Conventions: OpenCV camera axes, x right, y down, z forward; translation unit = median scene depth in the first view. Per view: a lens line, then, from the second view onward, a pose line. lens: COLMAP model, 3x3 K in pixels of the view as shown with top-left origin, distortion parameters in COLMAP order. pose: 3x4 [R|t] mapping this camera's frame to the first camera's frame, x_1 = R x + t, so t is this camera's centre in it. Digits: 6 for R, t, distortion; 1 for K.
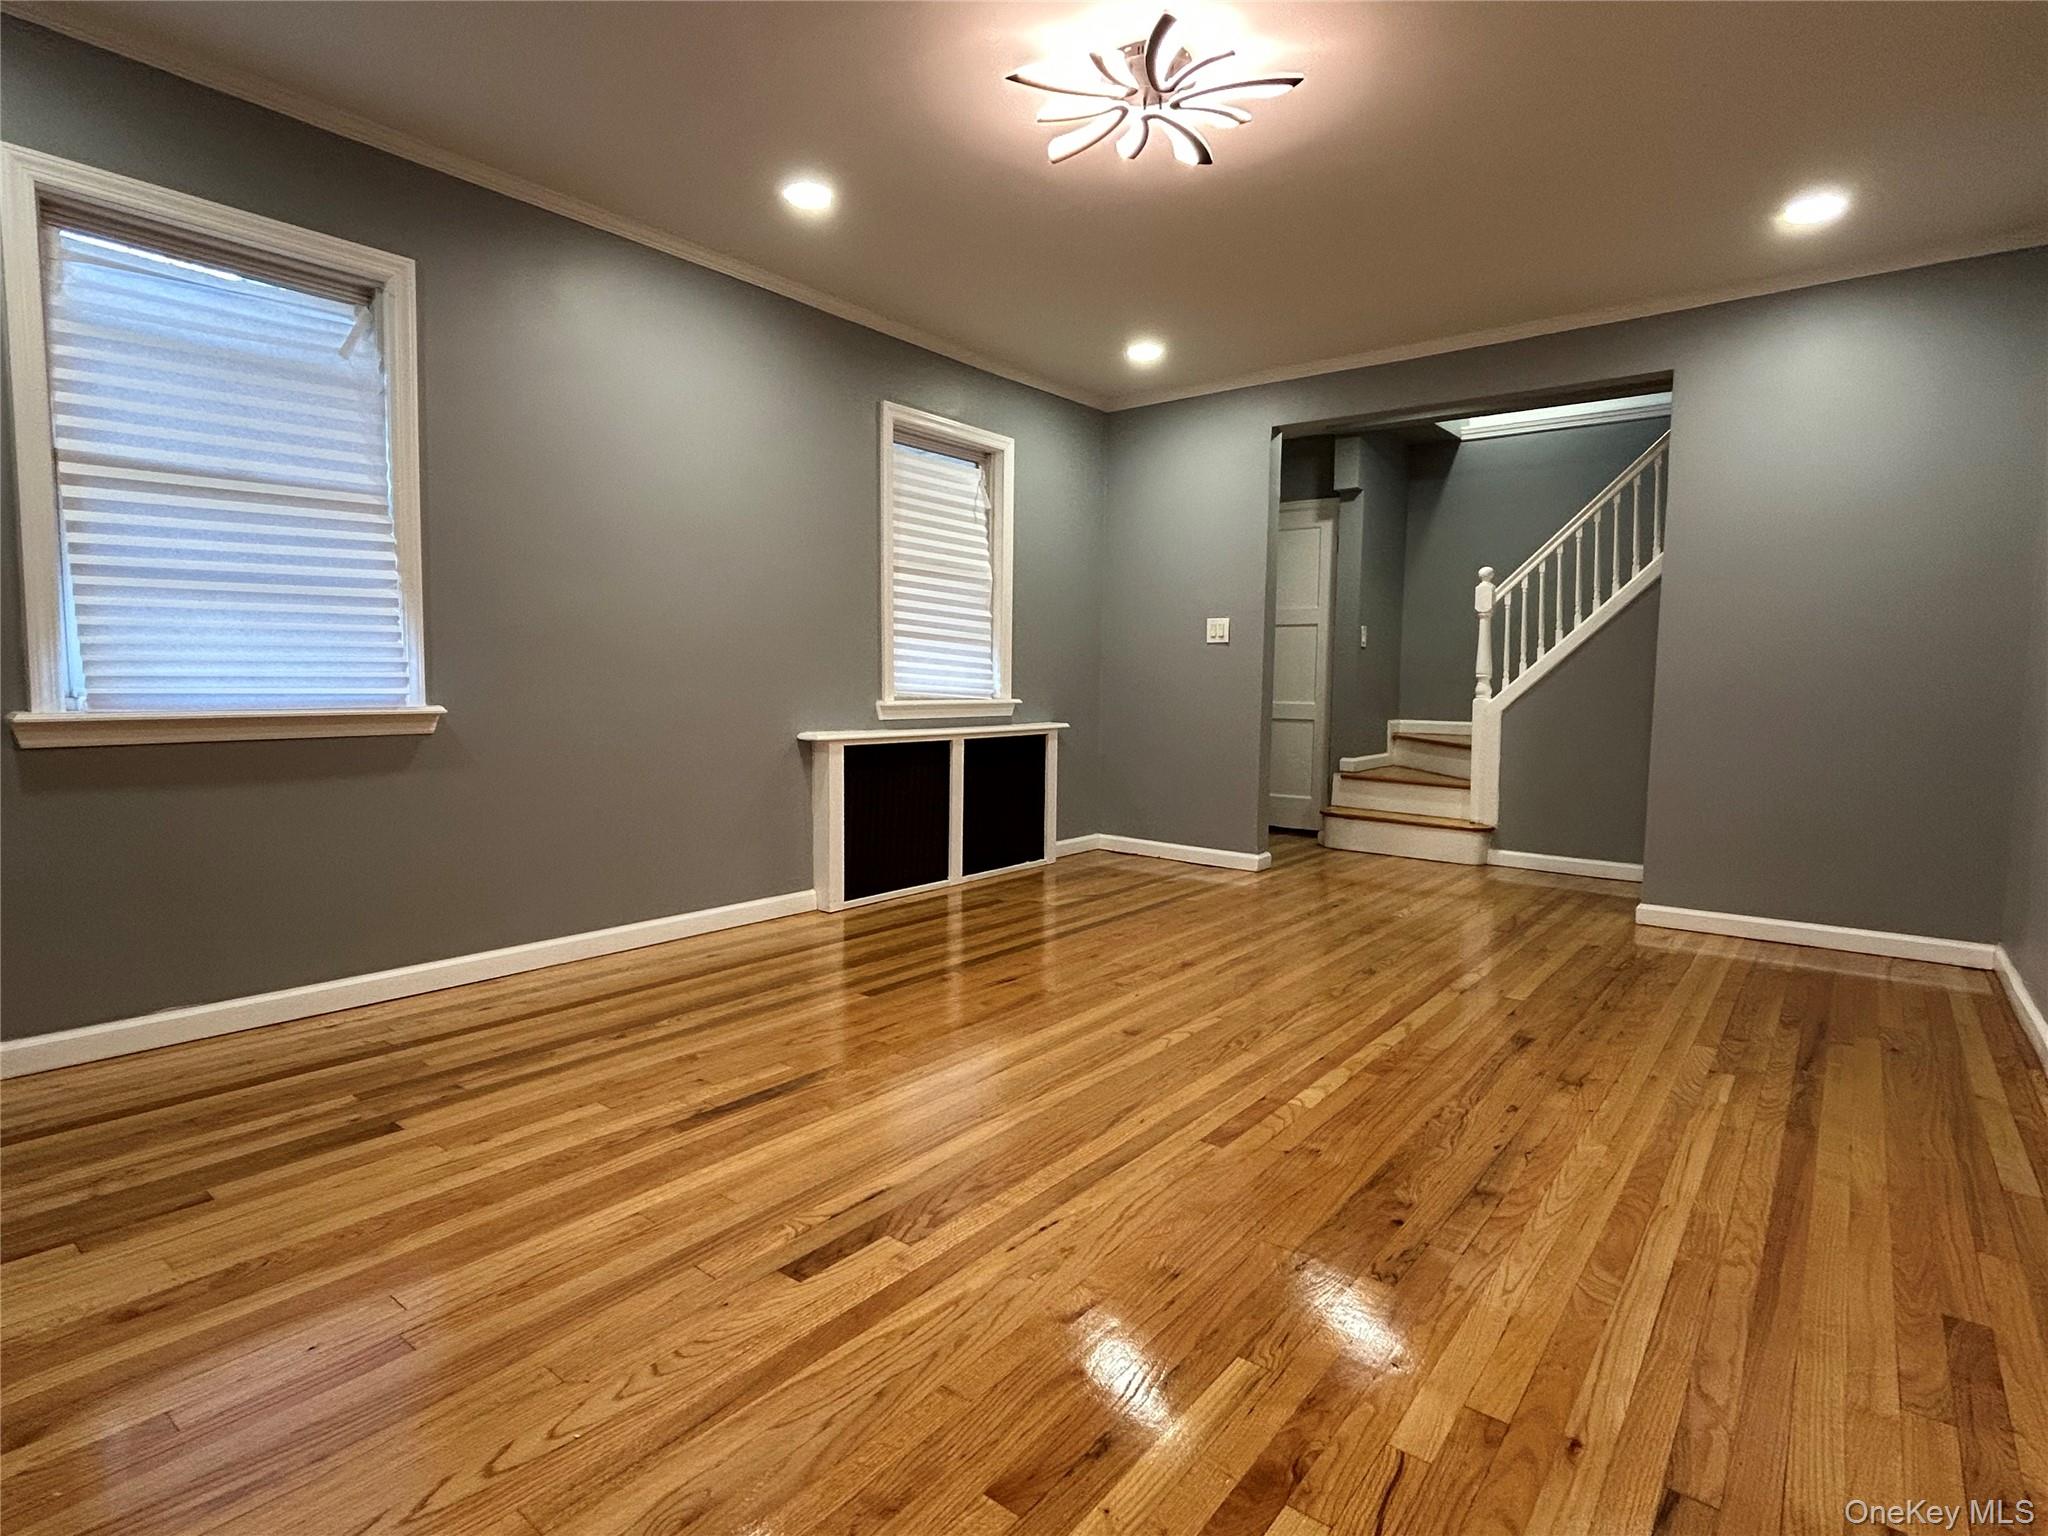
lens RADIAL K [[1045.1, 0, 1024.0], [0, 1045.1, 768.0], [0, 0, 1]] dist [-0.015285, 0.018821]
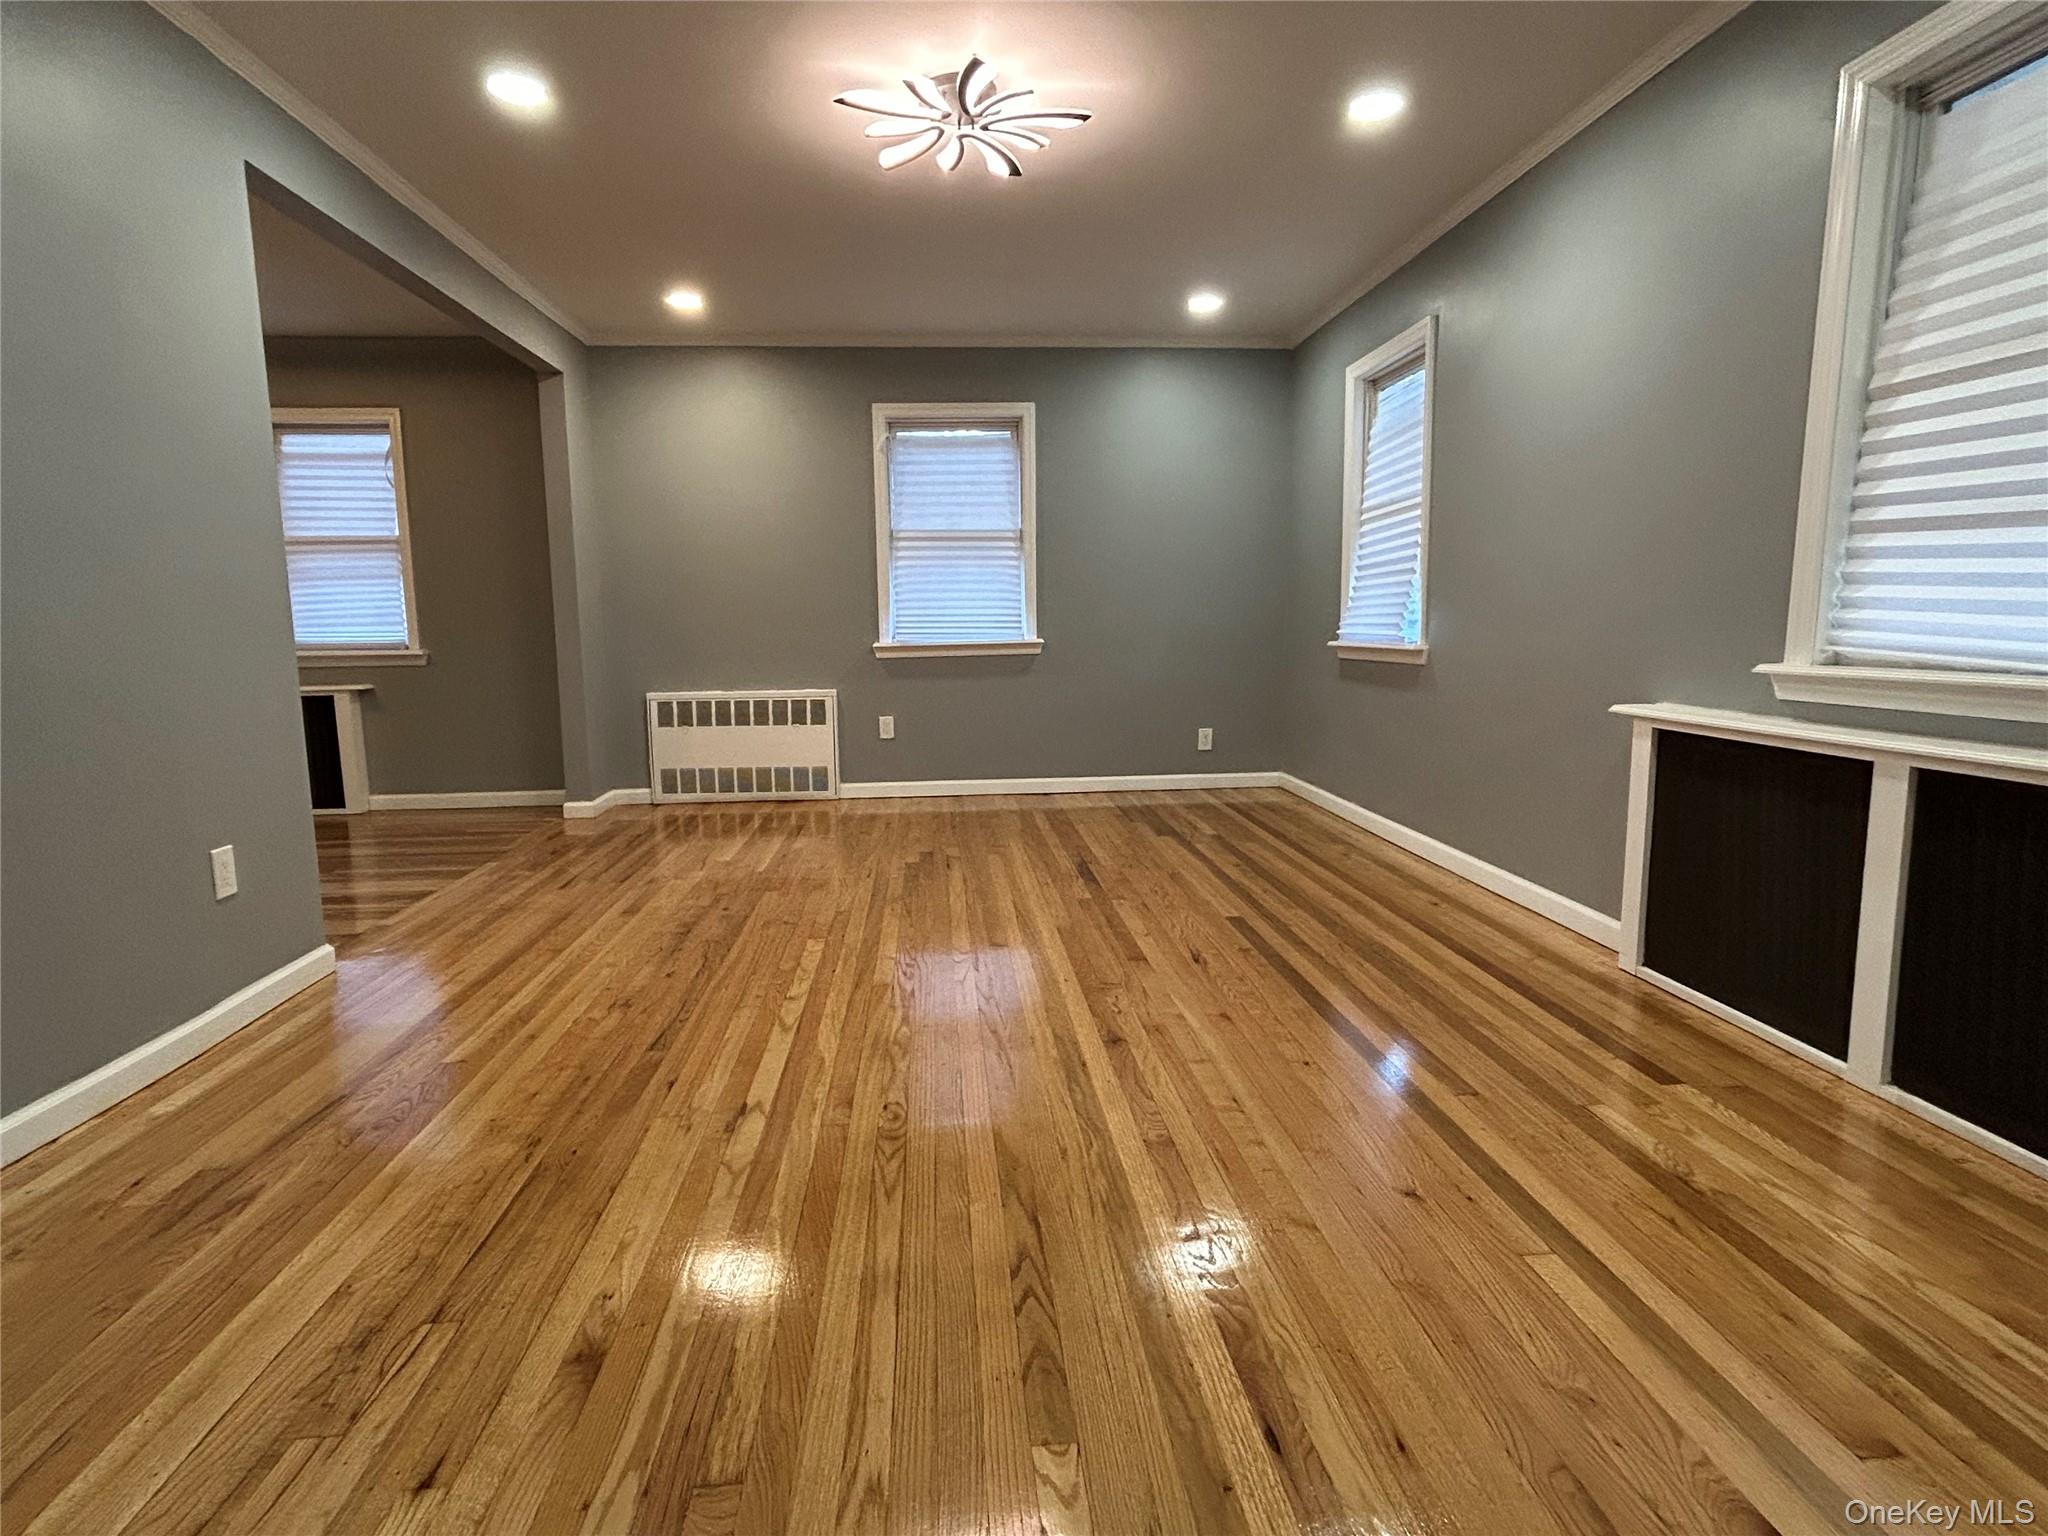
lens RADIAL K [[1045.1, 0, 1024.0], [0, 1045.1, 768.0], [0, 0, 1]] dist [-0.015285, 0.018821]
pose [[-0.727900, 0.099846, -0.678375, 0.620573], [-0.048262, 0.979427, 0.195941, -0.117379], [0.683982, 0.175365, -0.708107, 1.343871]]
